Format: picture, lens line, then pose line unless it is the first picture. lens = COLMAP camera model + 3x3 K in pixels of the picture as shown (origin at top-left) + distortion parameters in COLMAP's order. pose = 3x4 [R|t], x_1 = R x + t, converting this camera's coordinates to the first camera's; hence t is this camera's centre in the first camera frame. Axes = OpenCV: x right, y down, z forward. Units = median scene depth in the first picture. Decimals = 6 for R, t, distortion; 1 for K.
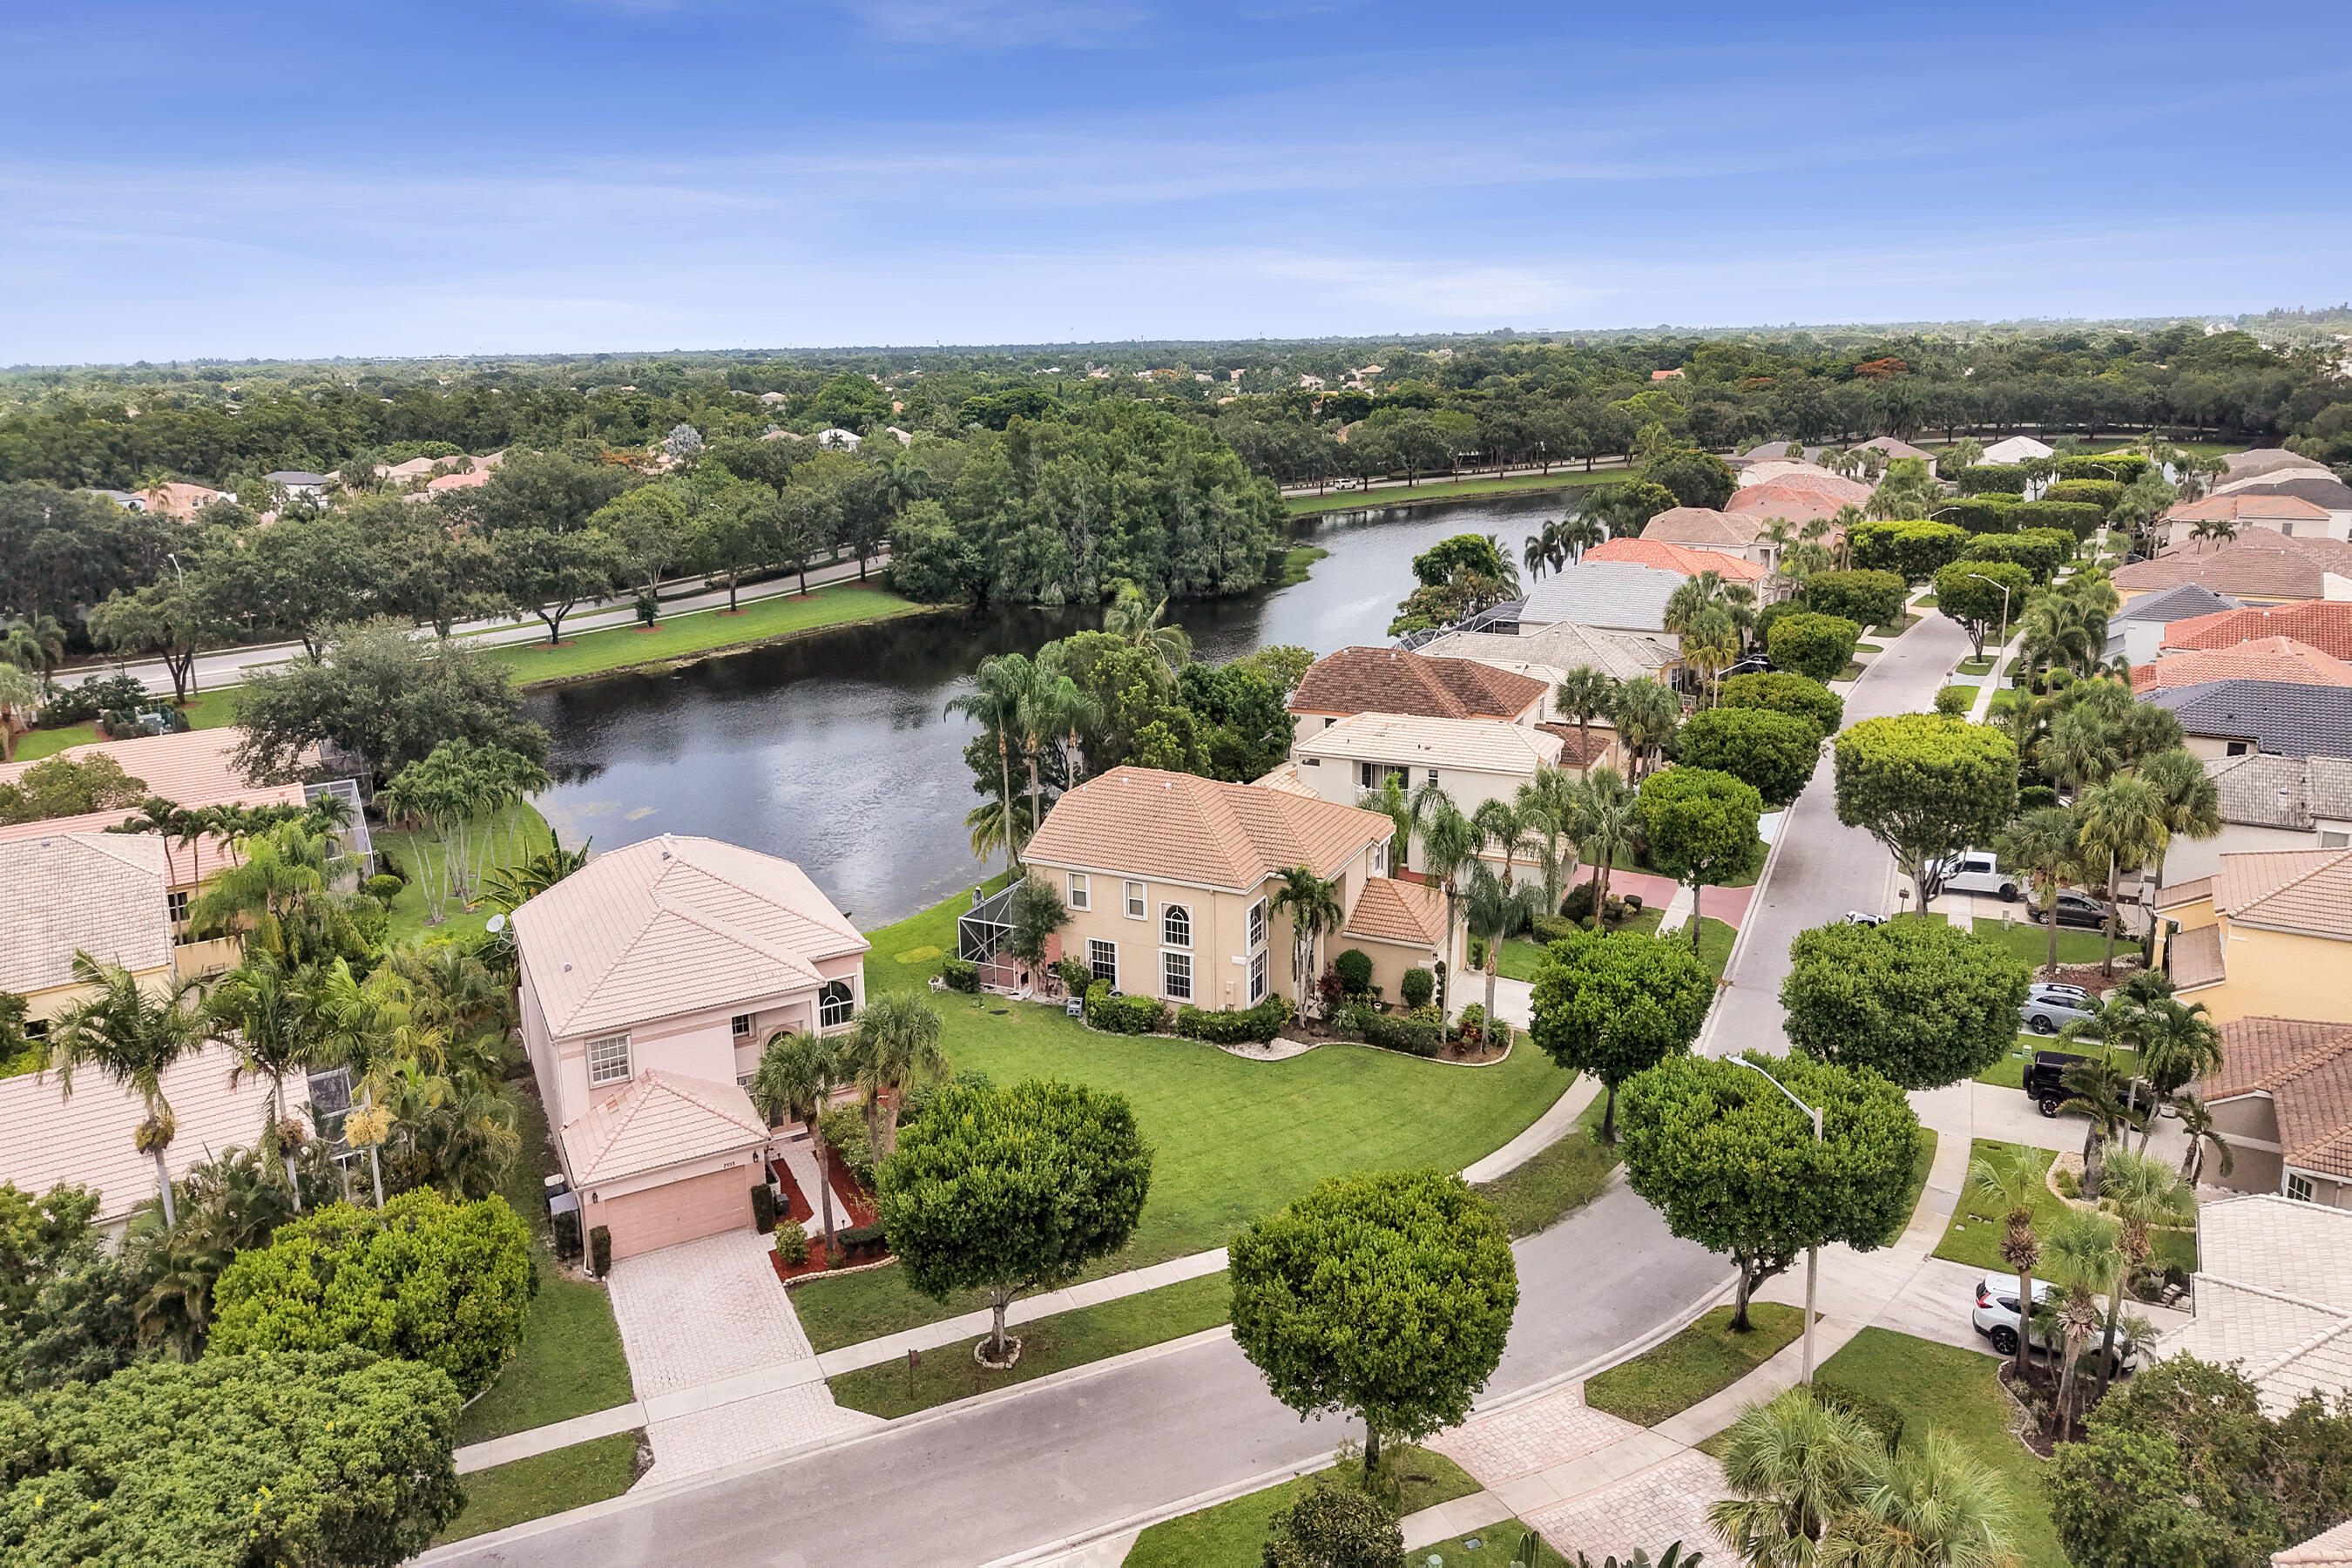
lens RADIAL K [[1562.4, 0, 1163.1], [0, 1562.4, 699.5], [0, 0, 1]] dist [0.061837, -0.072820]
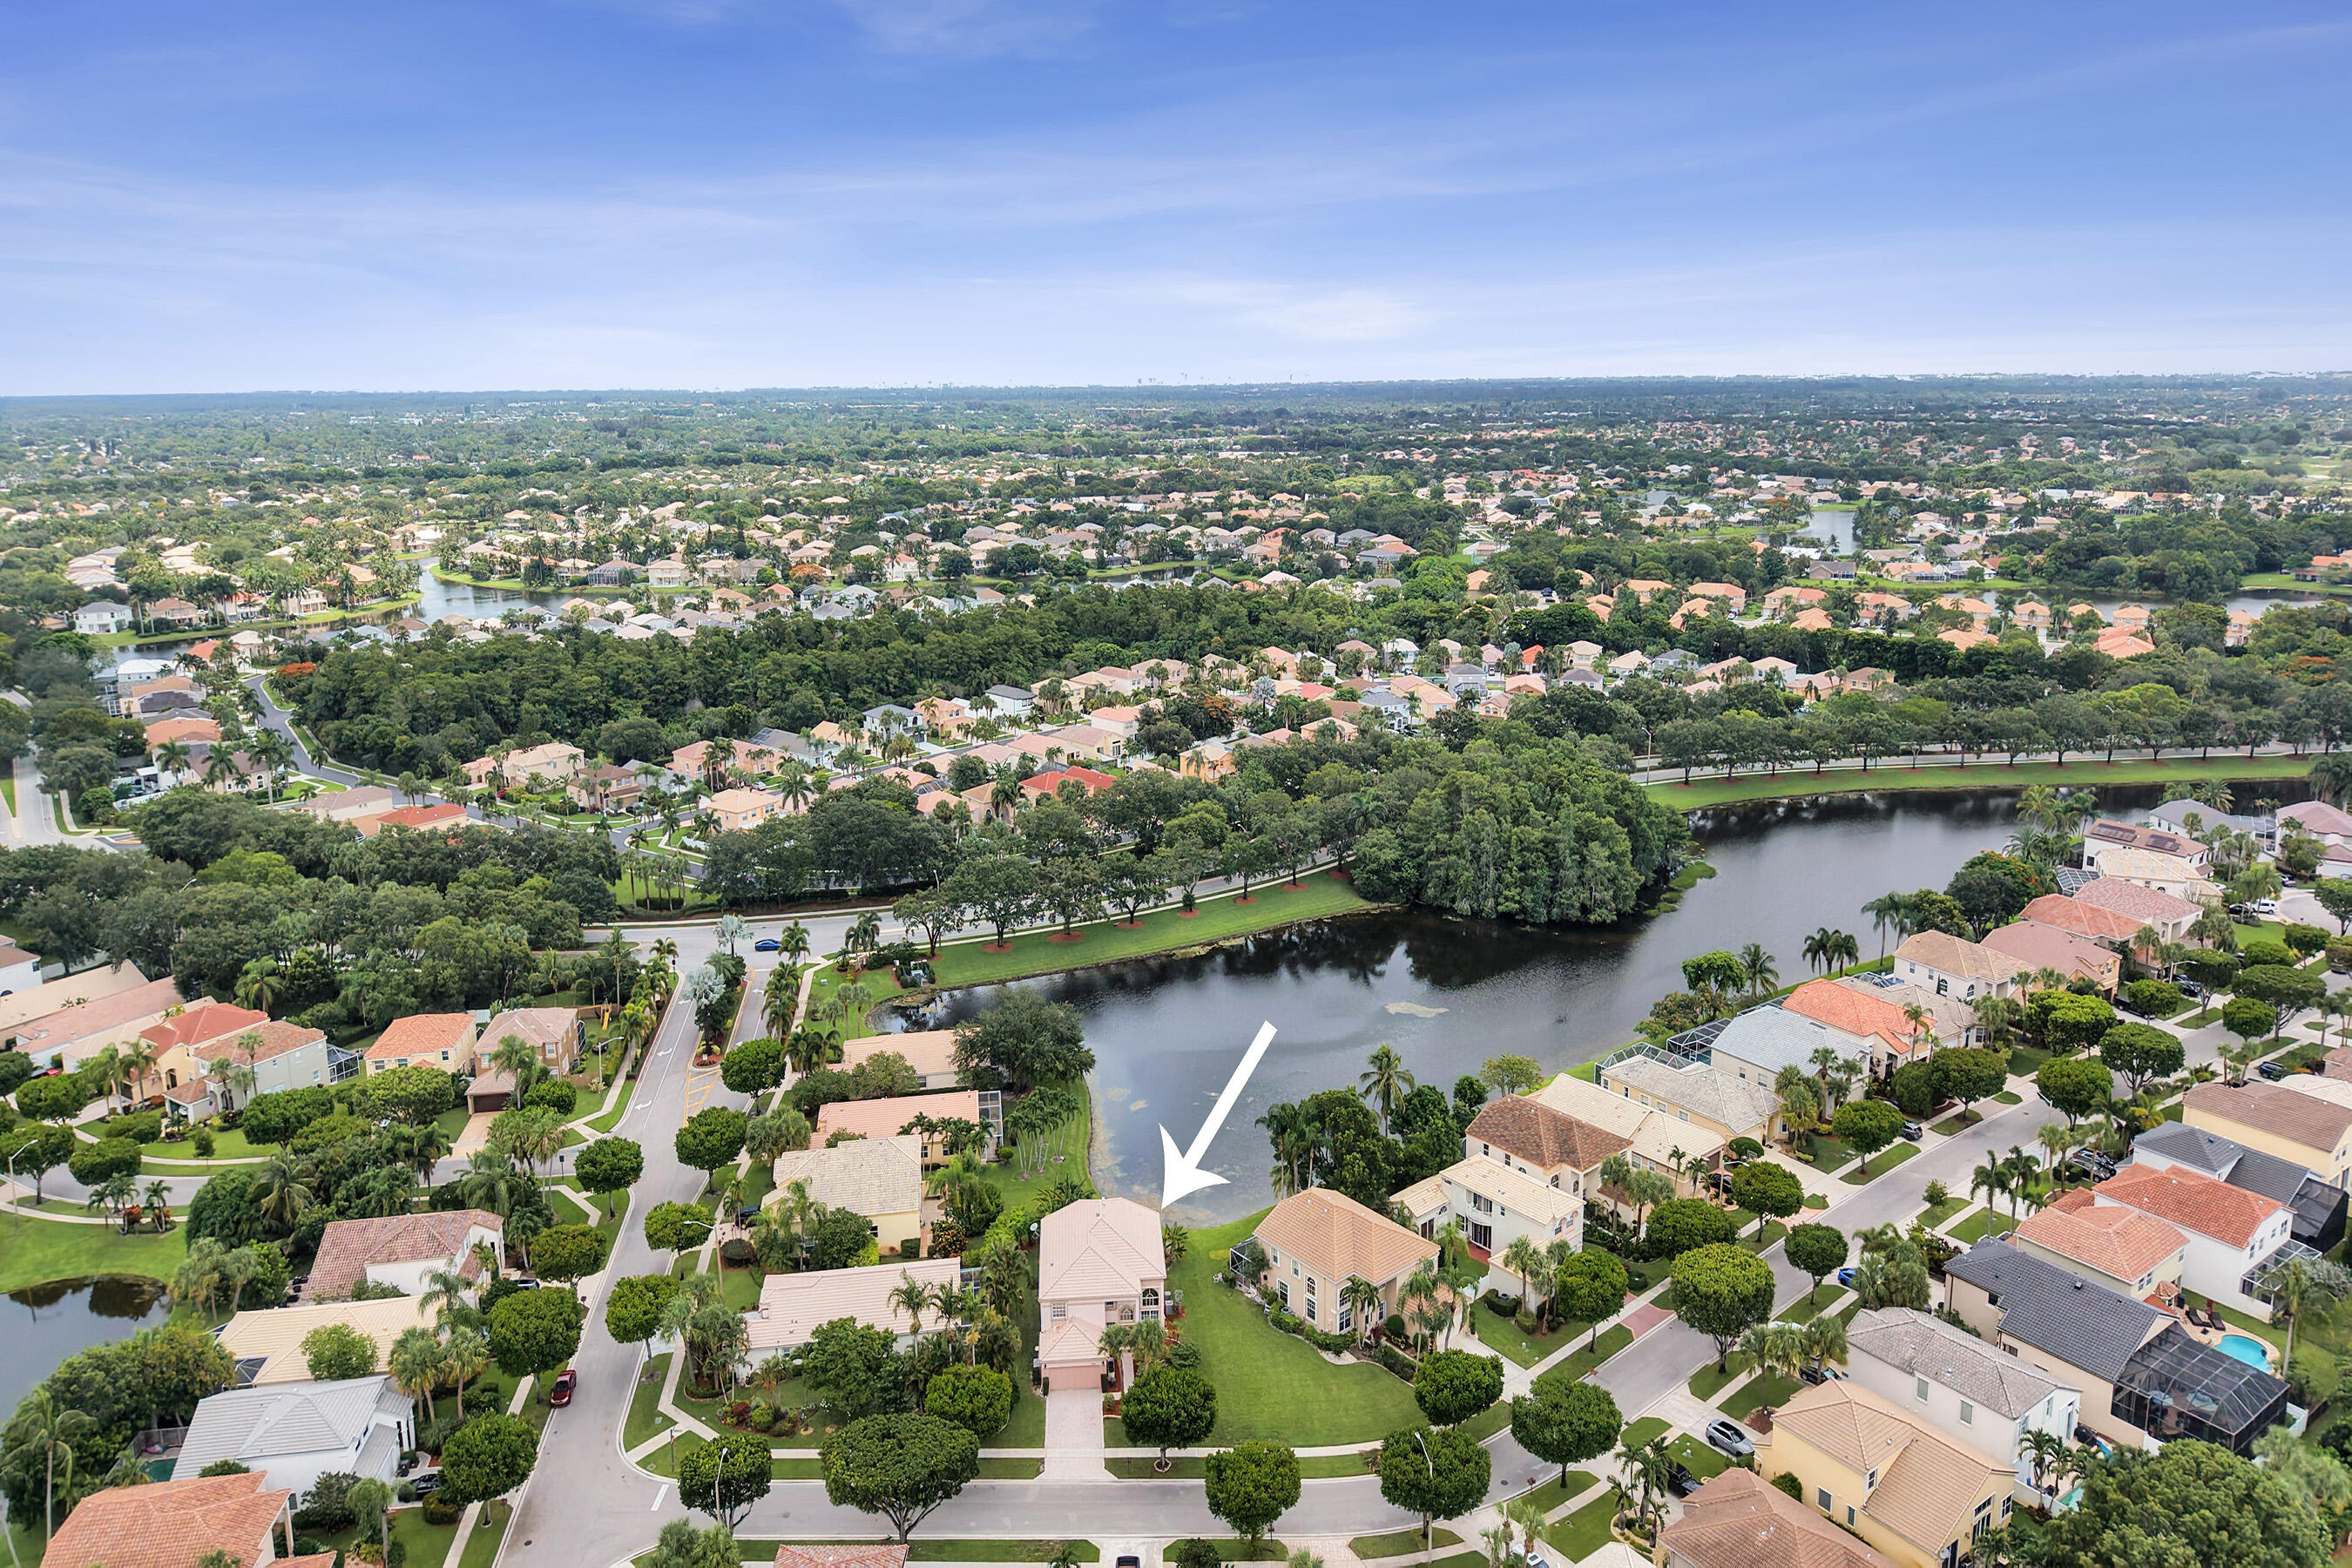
lens RADIAL K [[1576.8, 0, 1162.2], [0, 1576.8, 666.5], [0, 0, 1]] dist [0.091549, -0.140590]
pose [[0.914269, 0.082775, -0.396562, 0.583826], [-0.093018, 0.995642, -0.006629, -0.632744], [0.394285, 0.042948, 0.917984, -1.075590]]
